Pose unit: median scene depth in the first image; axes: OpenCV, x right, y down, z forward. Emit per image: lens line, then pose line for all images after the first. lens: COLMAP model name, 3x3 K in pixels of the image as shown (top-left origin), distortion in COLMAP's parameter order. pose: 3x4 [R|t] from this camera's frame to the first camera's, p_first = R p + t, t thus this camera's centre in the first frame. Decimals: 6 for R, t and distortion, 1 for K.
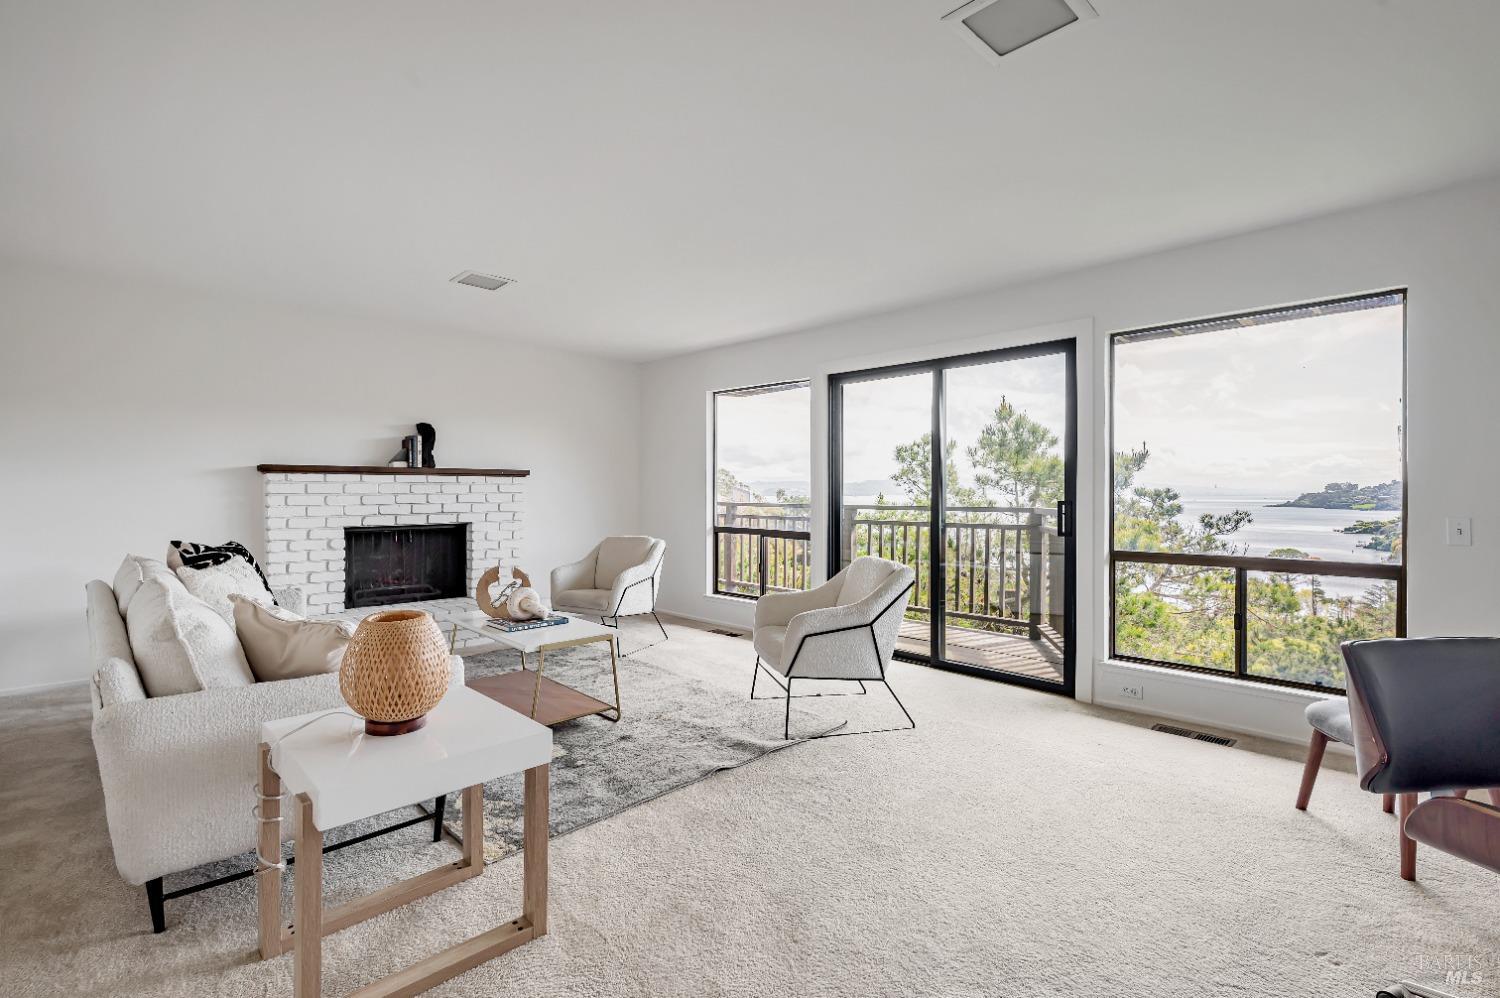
lens RADIAL K [[663.0, 0, 773.0], [0, 663.0, 501.4], [0, 0, 1]] dist [-0.002634, -0.000689]
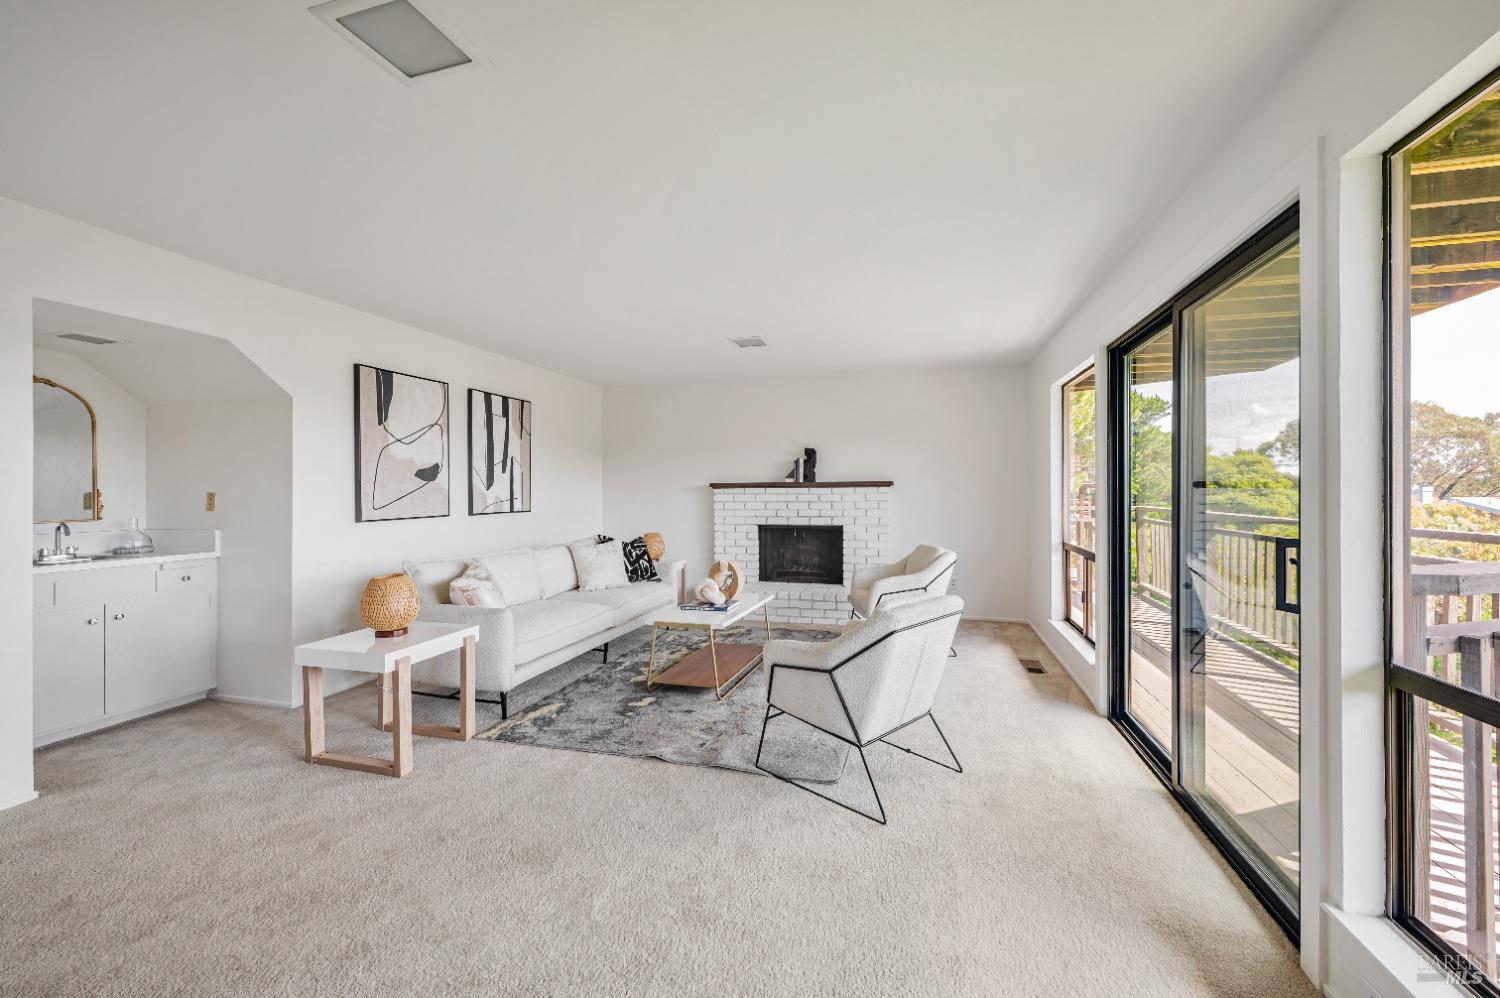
lens RADIAL K [[595.2, 0, 757.4], [0, 595.2, 493.3], [0, 0, 1]] dist [0.001732, -0.000223]
pose [[0.502789, -0.001733, -0.864407, 0.473407], [-0.008366, 0.999941, -0.006870, -0.020577], [0.864368, 0.010686, 0.502745, 0.341508]]
